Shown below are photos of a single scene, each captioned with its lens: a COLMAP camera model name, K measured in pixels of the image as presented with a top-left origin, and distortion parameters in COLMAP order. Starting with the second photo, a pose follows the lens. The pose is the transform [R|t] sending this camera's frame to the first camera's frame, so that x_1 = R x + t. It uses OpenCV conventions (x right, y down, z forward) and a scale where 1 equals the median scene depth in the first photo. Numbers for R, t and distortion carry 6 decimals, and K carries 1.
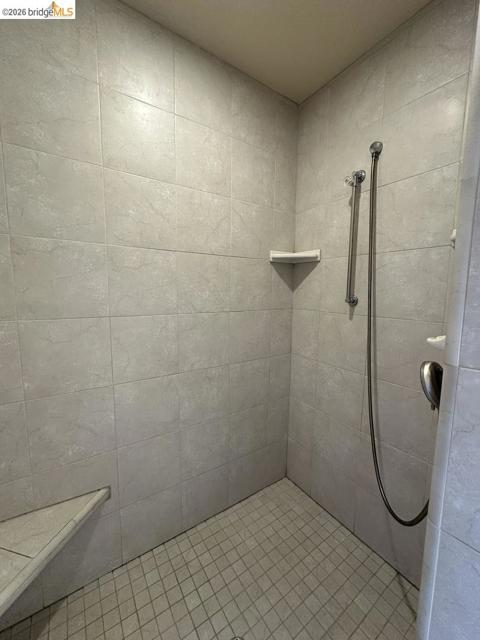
lens RADIAL K [[255.6, 0, 240.0], [0, 255.6, 320.0], [0, 0, 1]] dist [-0.002127, -0.000072]
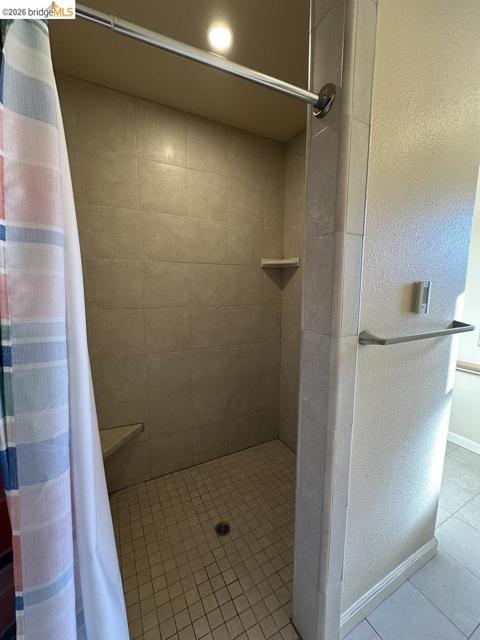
lens RADIAL K [[255.6, 0, 240.0], [0, 255.6, 320.0], [0, 0, 1]] dist [-0.002127, -0.000072]
pose [[0.993481, 0.009172, -0.113626, 0.182952], [-0.007341, 0.999836, 0.016527, 0.022069], [0.113759, -0.015585, 0.993386, -0.350916]]
